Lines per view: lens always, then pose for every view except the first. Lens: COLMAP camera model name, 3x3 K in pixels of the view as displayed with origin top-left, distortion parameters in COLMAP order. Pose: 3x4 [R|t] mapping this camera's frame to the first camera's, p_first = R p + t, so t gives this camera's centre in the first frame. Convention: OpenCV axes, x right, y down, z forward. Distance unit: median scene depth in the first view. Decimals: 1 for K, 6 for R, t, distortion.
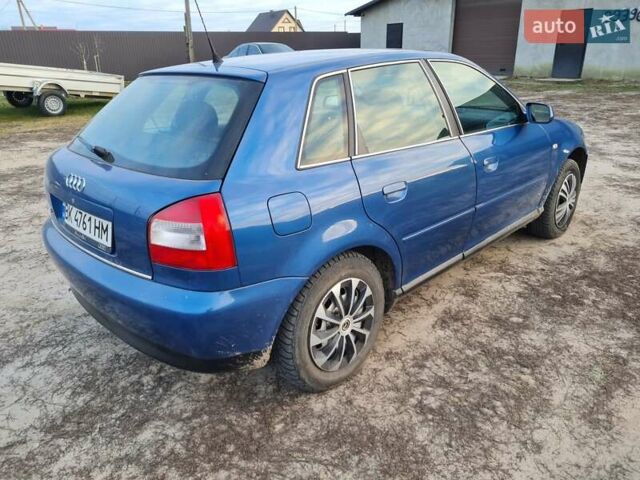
lens RADIAL K [[474.7, 0, 315.3], [0, 474.7, 239.3], [0, 0, 1]] dist [0.063584, -0.047364]
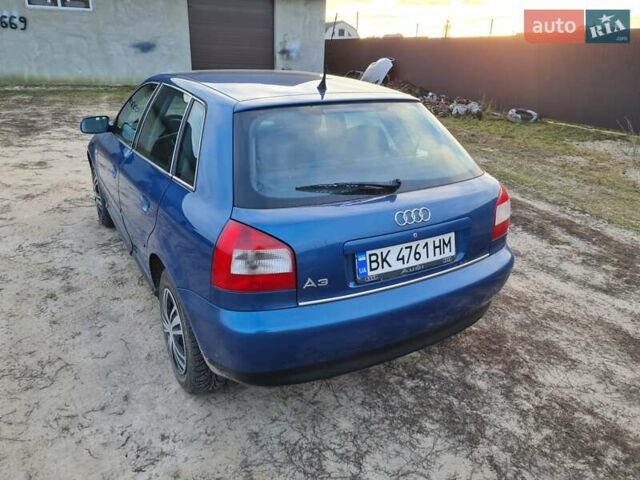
lens RADIAL K [[475.1, 0, 312.9], [0, 475.1, 241.2], [0, 0, 1]] dist [0.064339, -0.041701]
pose [[0.274395, -0.328492, 0.903770, -1.349761], [0.326624, 0.915806, 0.233700, -0.341236], [-0.904447, 0.231067, 0.358586, 0.780272]]
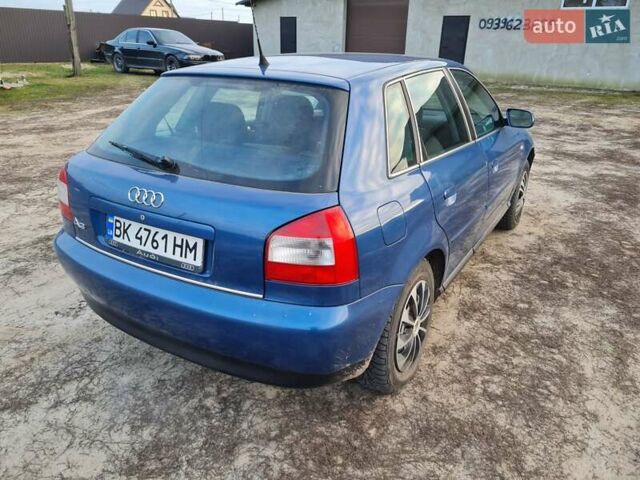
lens RADIAL K [[474.3, 0, 319.2], [0, 474.3, 246.3], [0, 0, 1]] dist [0.063337, -0.046926]
pose [[0.969414, -0.053962, 0.239426, -0.371062], [0.047191, 0.998310, 0.033926, -0.037637], [-0.240852, -0.021590, 0.970322, 0.045738]]
